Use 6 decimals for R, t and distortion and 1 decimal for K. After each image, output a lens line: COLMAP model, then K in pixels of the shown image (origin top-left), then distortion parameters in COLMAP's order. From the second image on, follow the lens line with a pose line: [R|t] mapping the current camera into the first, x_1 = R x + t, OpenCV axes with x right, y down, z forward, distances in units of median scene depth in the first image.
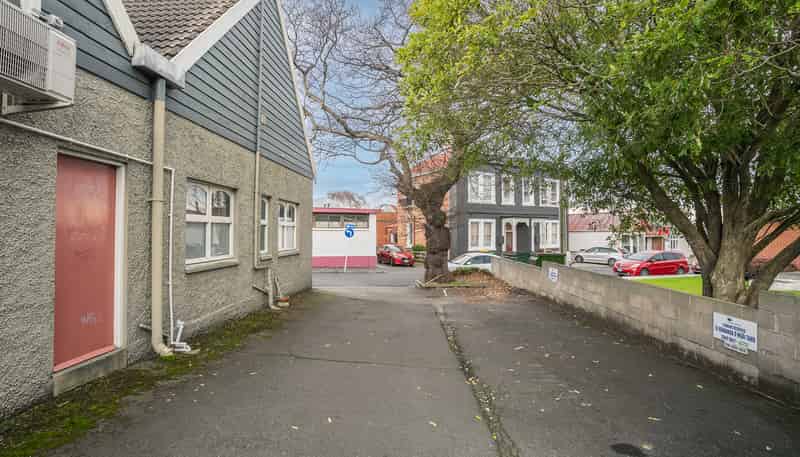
lens RADIAL K [[410.4, 0, 400.0], [0, 410.4, 228.5], [0, 0, 1]] dist [-0.071951, 0.035855]
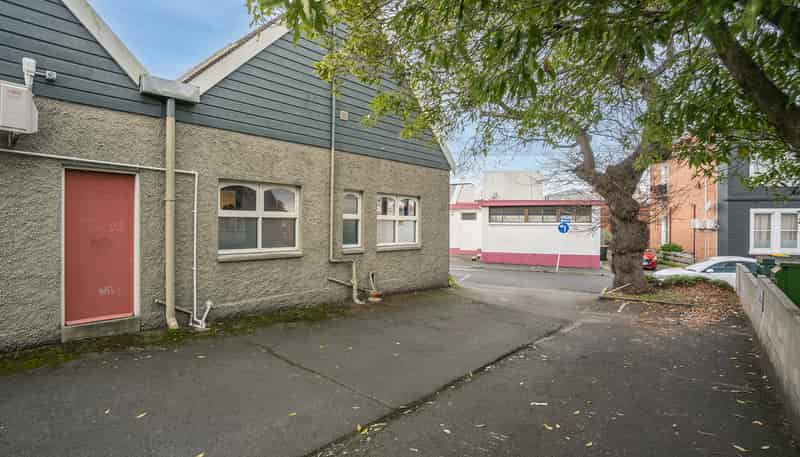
lens RADIAL K [[410.4, 0, 400.0], [0, 410.4, 228.5], [0, 0, 1]] dist [-0.071951, 0.035855]
pose [[0.783734, 0.003767, -0.621085, 0.598371], [0.003523, 0.999939, 0.010510, 0.005577], [0.621086, -0.010425, 0.783673, 0.410148]]
